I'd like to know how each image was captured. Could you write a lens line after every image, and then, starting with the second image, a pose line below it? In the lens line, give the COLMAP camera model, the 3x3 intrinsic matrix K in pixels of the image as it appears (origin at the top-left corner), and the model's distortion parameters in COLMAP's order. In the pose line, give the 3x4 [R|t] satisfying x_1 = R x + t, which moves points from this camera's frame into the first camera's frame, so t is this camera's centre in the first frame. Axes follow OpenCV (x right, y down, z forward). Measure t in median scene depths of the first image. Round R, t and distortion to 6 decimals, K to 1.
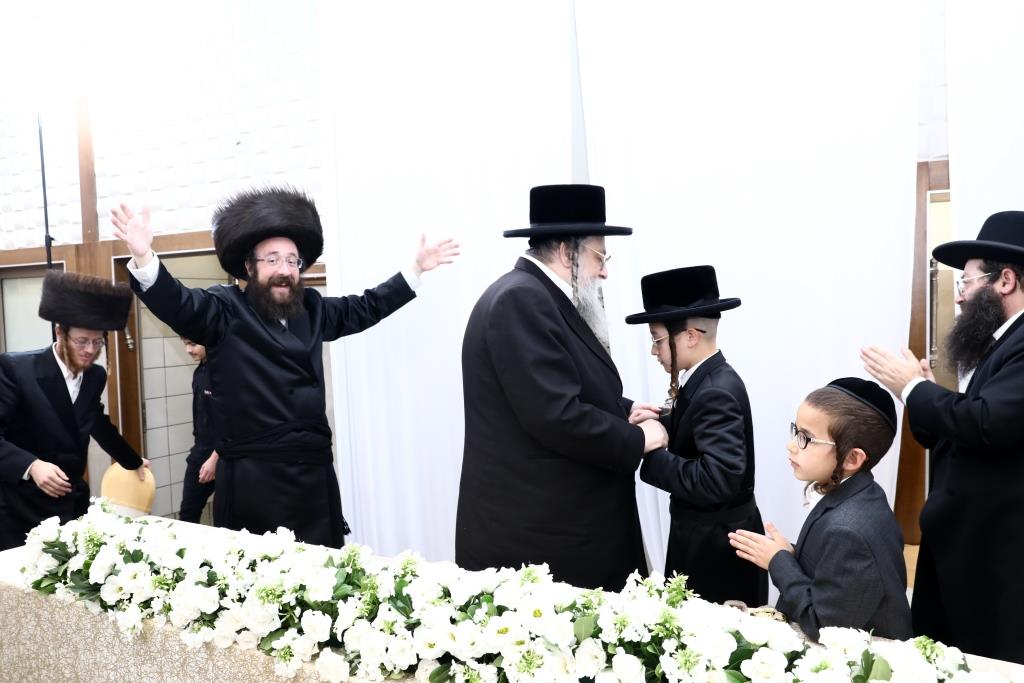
lens RADIAL K [[820.3, 0, 511.7], [0, 820.3, 342.6], [0, 0, 1]] dist [0.006404, 0.002661]
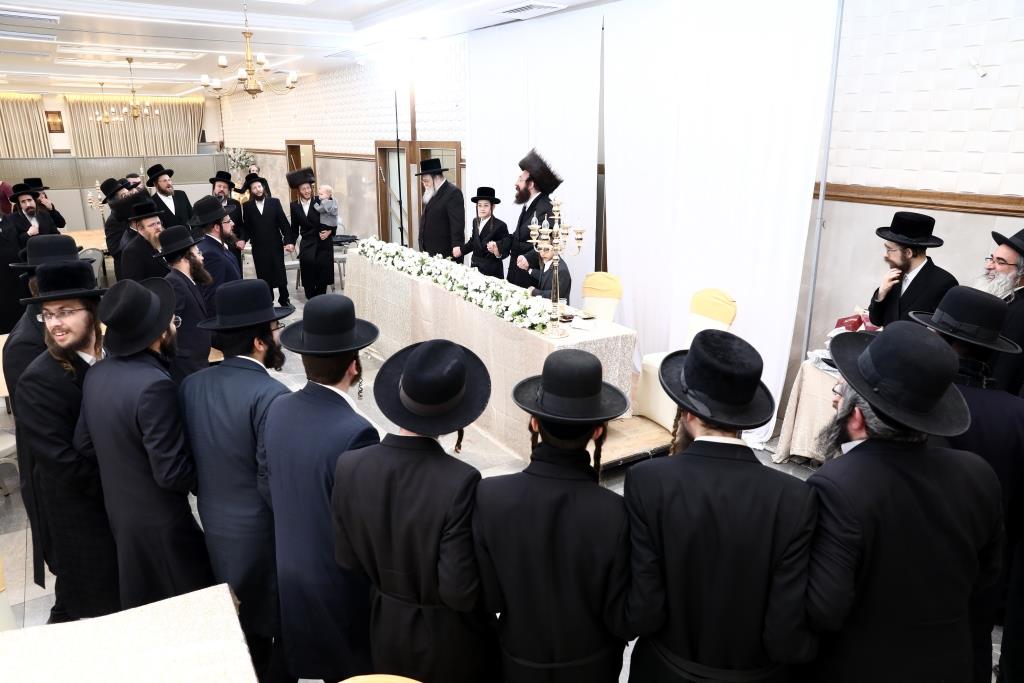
lens RADIAL K [[708.6, 0, 511.6], [0, 708.6, 342.4], [0, 0, 1]] dist [-0.022012, 0.025442]
pose [[0.885482, 0.135078, -0.444607, 2.373865], [-0.020651, 0.967310, 0.252754, -0.268685], [0.464214, -0.214628, 0.859325, -2.436631]]
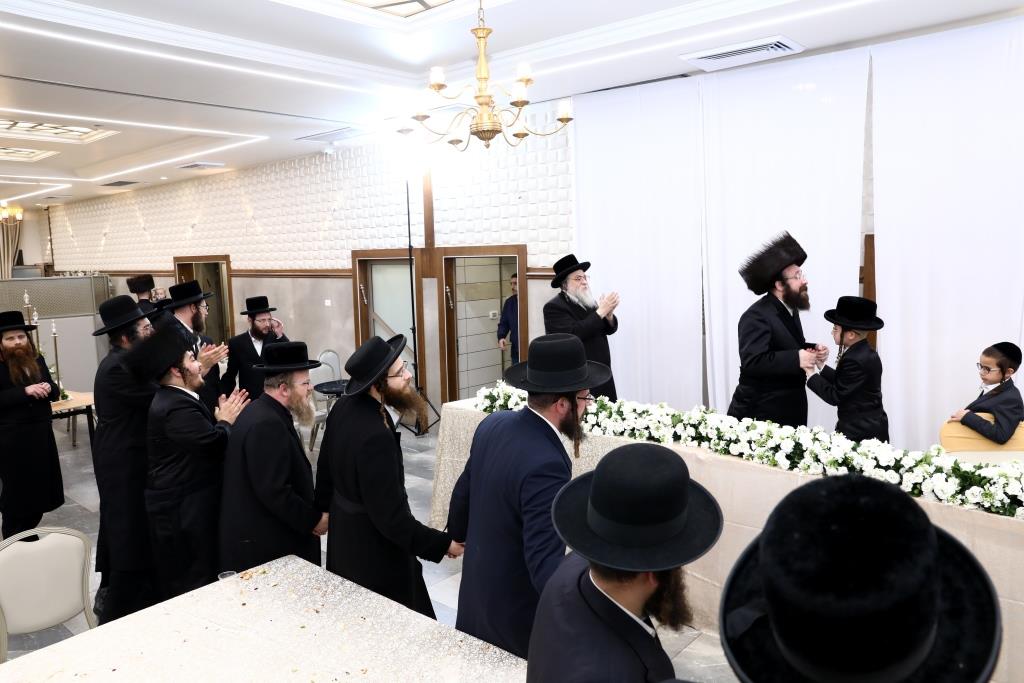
lens RADIAL K [[760.0, 0, 509.5], [0, 760.0, 347.9], [0, 0, 1]] dist [-0.034320, 0.018931]
pose [[0.970550, 0.016503, -0.240334, 0.141956], [0.005432, 0.995898, 0.090321, -0.180315], [0.240838, -0.088967, 0.966479, -1.785633]]
